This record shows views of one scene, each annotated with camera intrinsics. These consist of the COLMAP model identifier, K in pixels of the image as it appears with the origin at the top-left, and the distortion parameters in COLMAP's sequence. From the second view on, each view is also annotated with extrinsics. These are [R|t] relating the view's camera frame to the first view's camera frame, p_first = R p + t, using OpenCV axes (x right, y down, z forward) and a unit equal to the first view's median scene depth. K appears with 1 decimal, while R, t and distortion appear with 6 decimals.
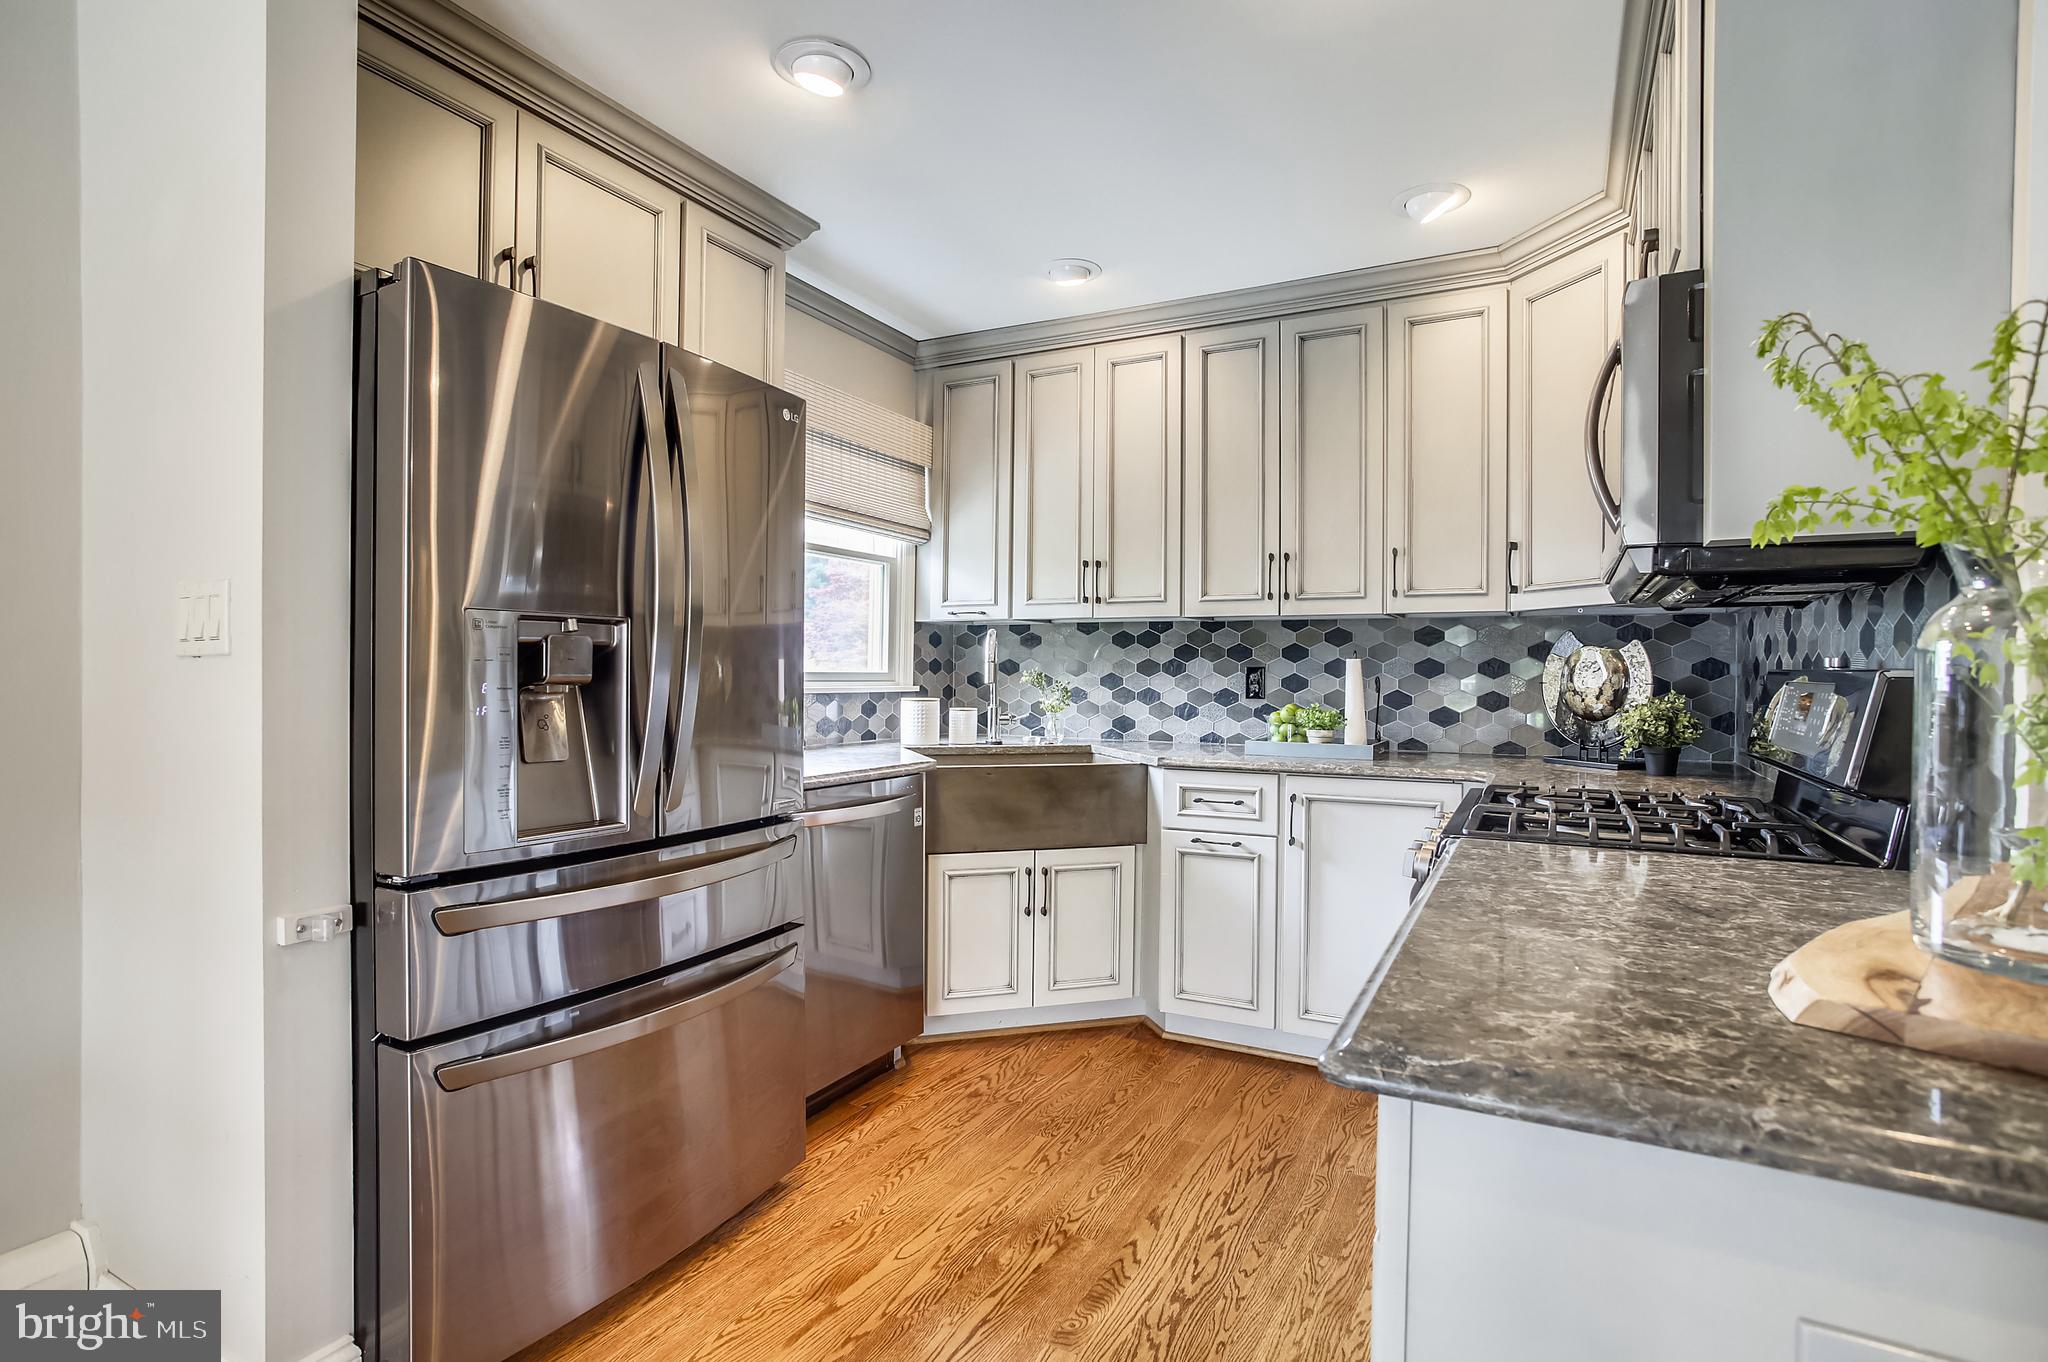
lens RADIAL K [[1007.8, 0, 1018.4], [0, 1007.8, 676.9], [0, 0, 1]] dist [-0.048031, 0.000698]
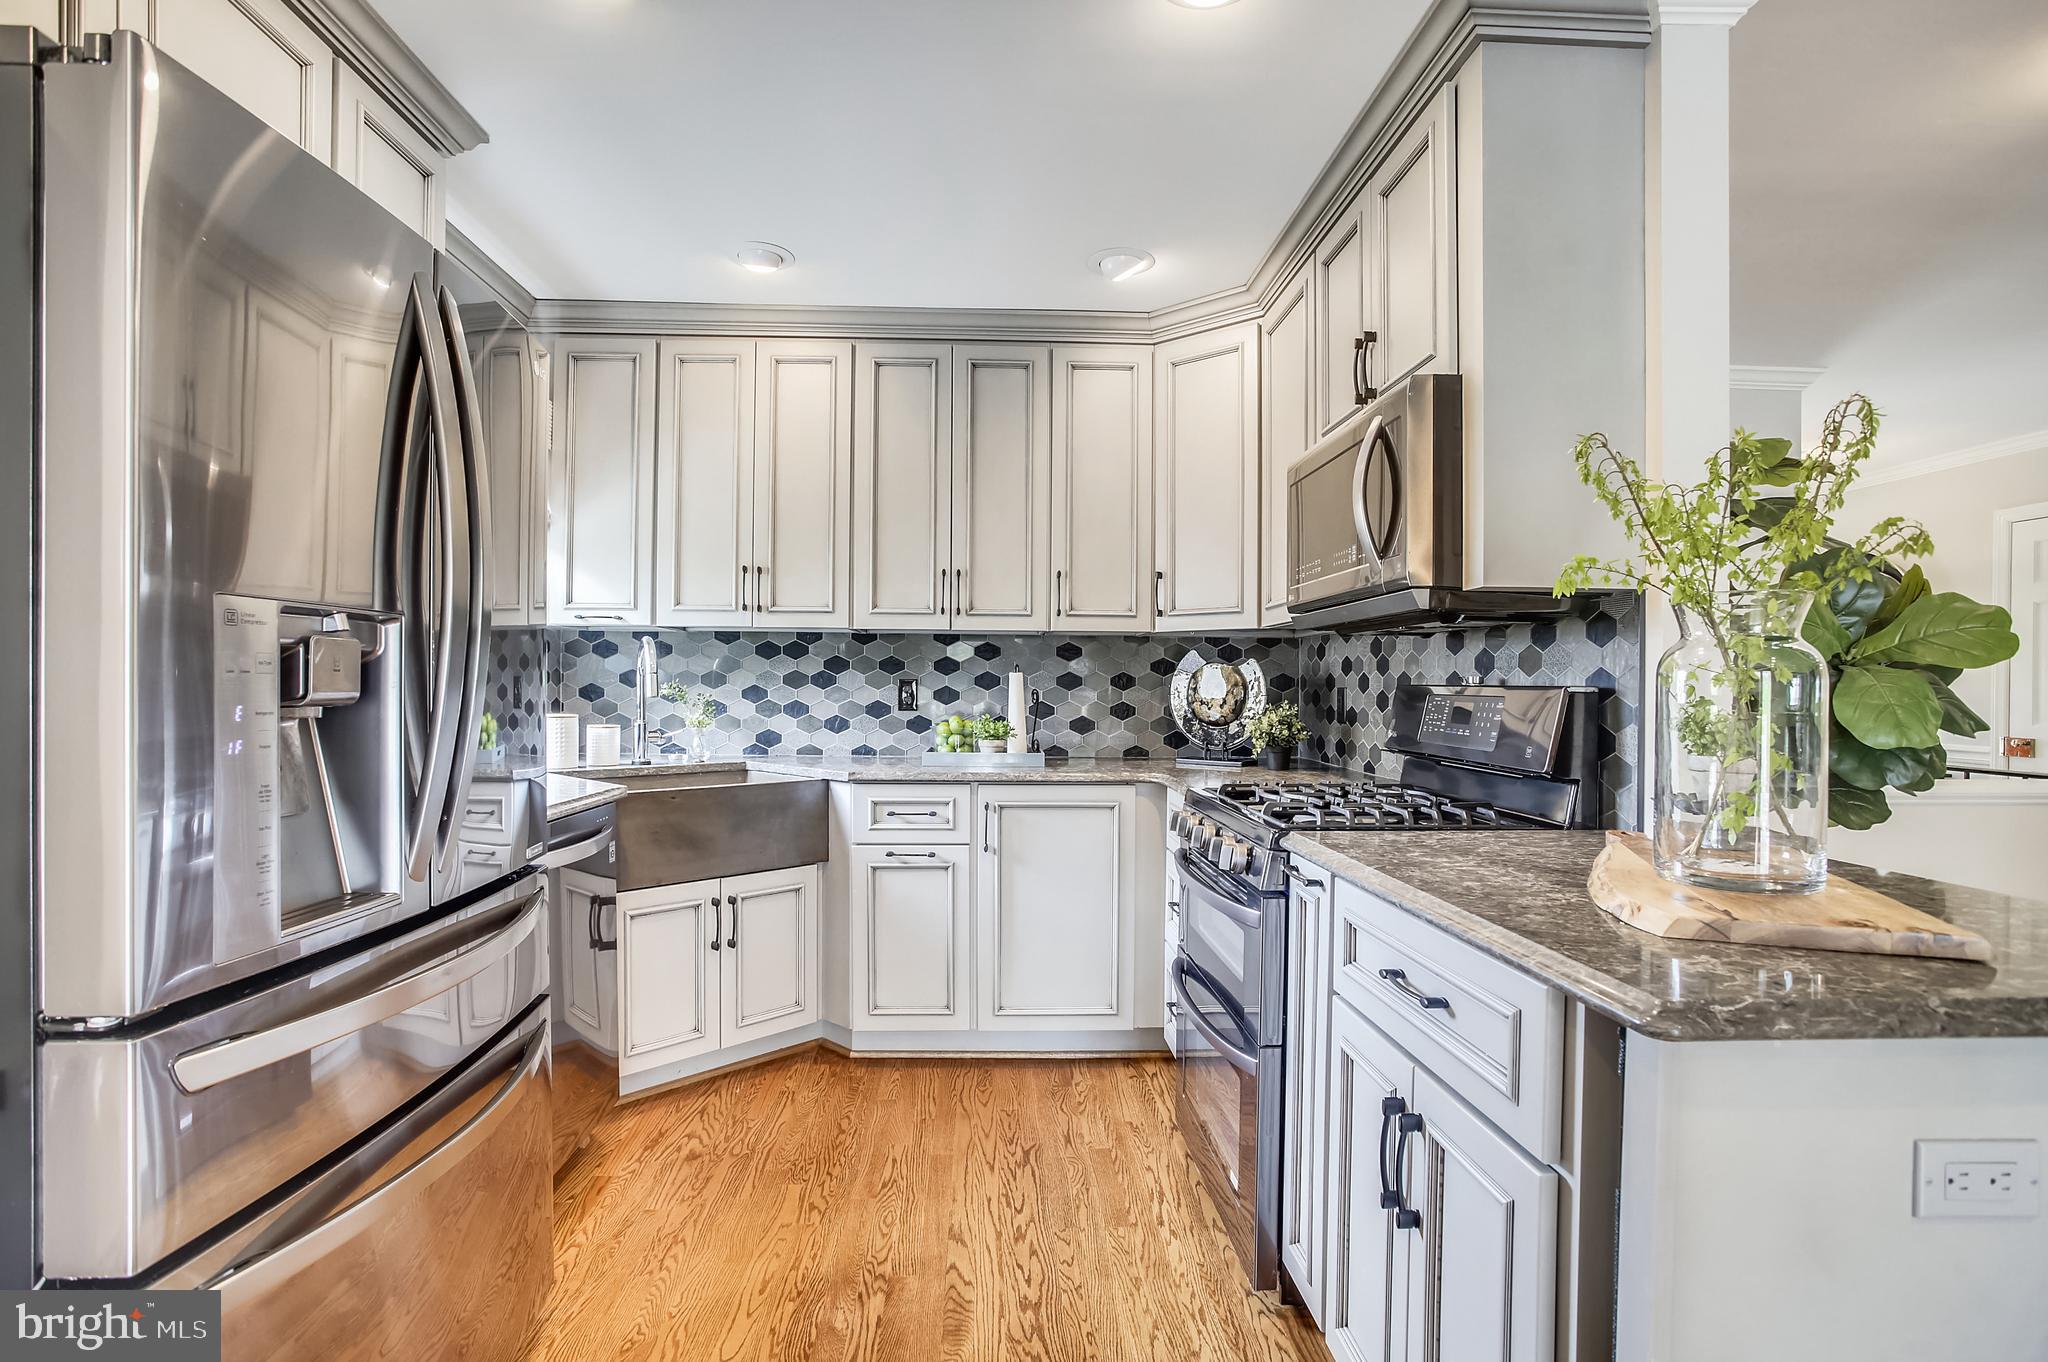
lens RADIAL K [[990.4, 0, 1016.3], [0, 990.4, 691.8], [0, 0, 1]] dist [-0.058963, 0.000677]
pose [[0.861484, -0.003501, 0.507773, -0.196239], [0.000611, 0.999983, 0.005858, -0.003377], [-0.507785, -0.004736, 0.861471, 0.087030]]
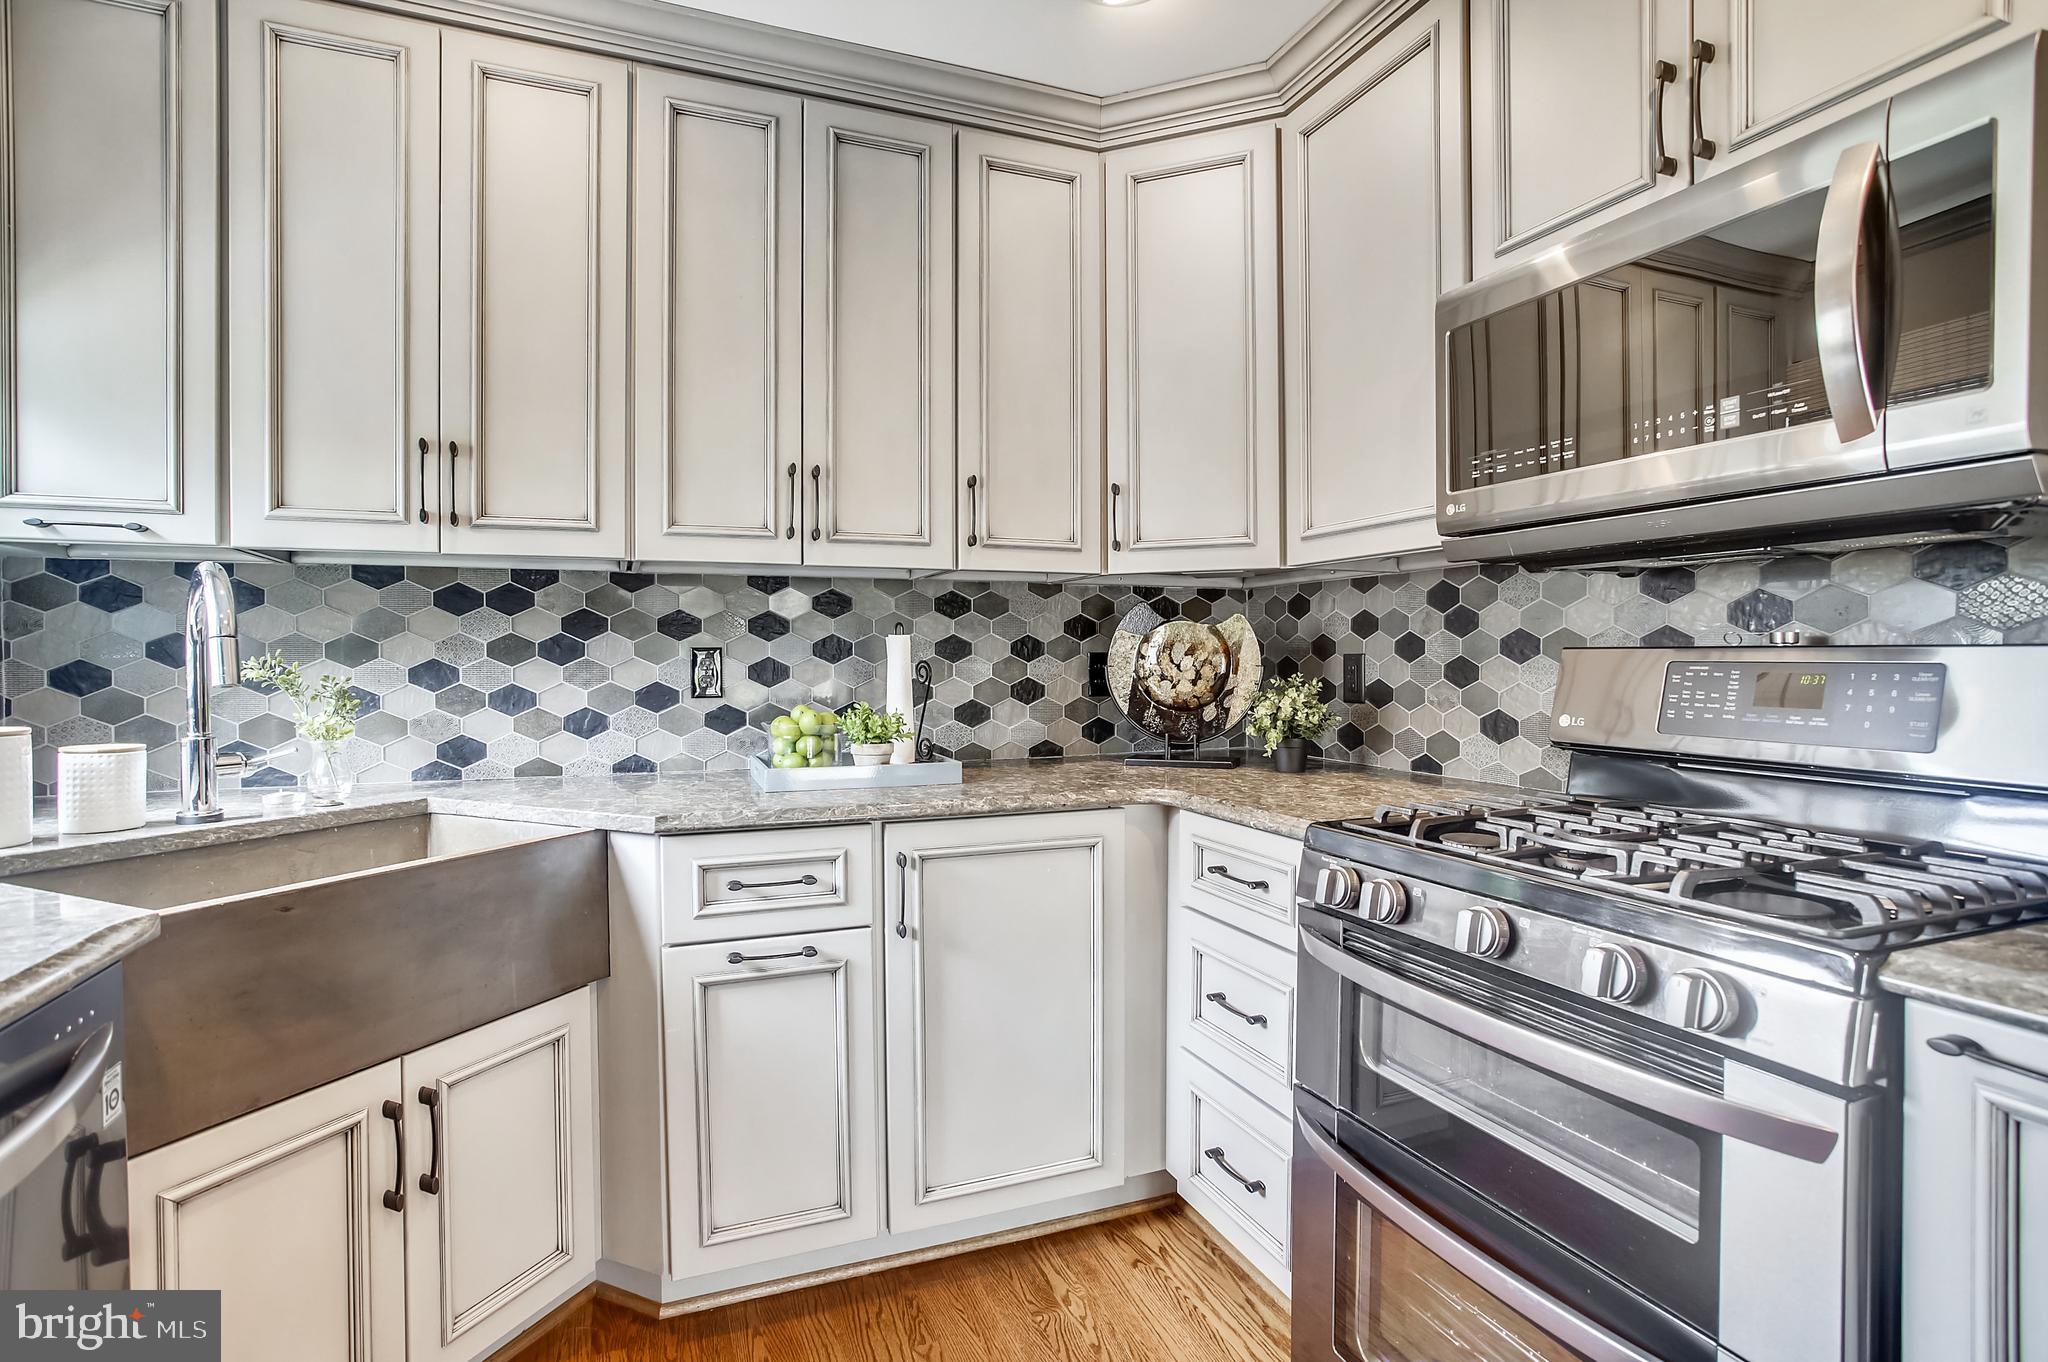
lens RADIAL K [[997.0, 0, 1013.9], [0, 997.0, 669.3], [0, 0, 1]] dist [-0.070523, 0.039216]
pose [[0.645120, -0.017065, 0.763891, -0.128064], [0.010780, 0.999854, 0.013232, -0.002725], [-0.764005, -0.000301, 0.645210, 0.491103]]
